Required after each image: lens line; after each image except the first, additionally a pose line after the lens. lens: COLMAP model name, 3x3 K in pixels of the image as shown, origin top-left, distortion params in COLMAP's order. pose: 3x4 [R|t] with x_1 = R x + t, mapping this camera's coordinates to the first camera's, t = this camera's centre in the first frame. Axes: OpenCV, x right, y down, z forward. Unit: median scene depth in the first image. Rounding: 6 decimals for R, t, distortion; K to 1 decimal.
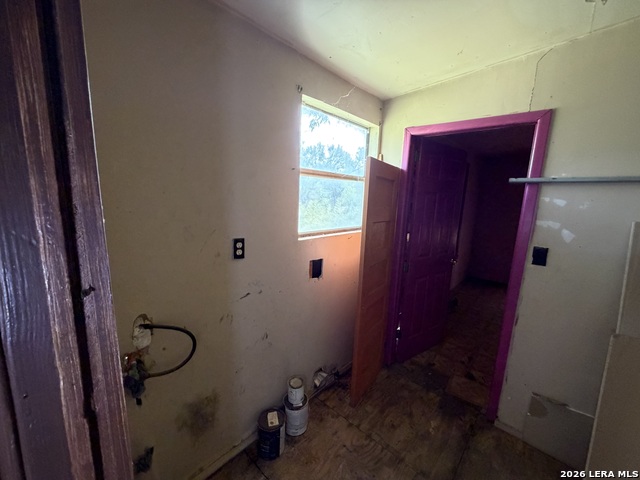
lens RADIAL K [[253.9, 0, 320.0], [0, 253.9, 240.0], [0, 0, 1]] dist [-0.000172, -0.000103]
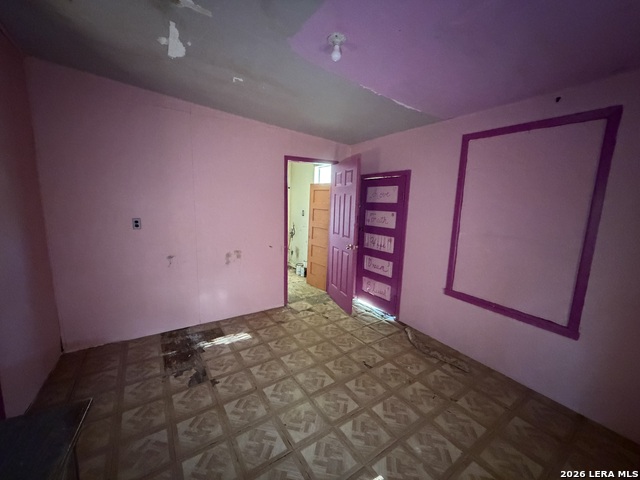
lens RADIAL K [[253.9, 0, 320.0], [0, 253.9, 240.0], [0, 0, 1]] dist [-0.000172, -0.000103]
pose [[-0.234820, 0.103963, -0.966463, 1.945783], [-0.203256, 0.967033, 0.153409, -0.124124], [0.950551, 0.232463, -0.205947, 1.219940]]
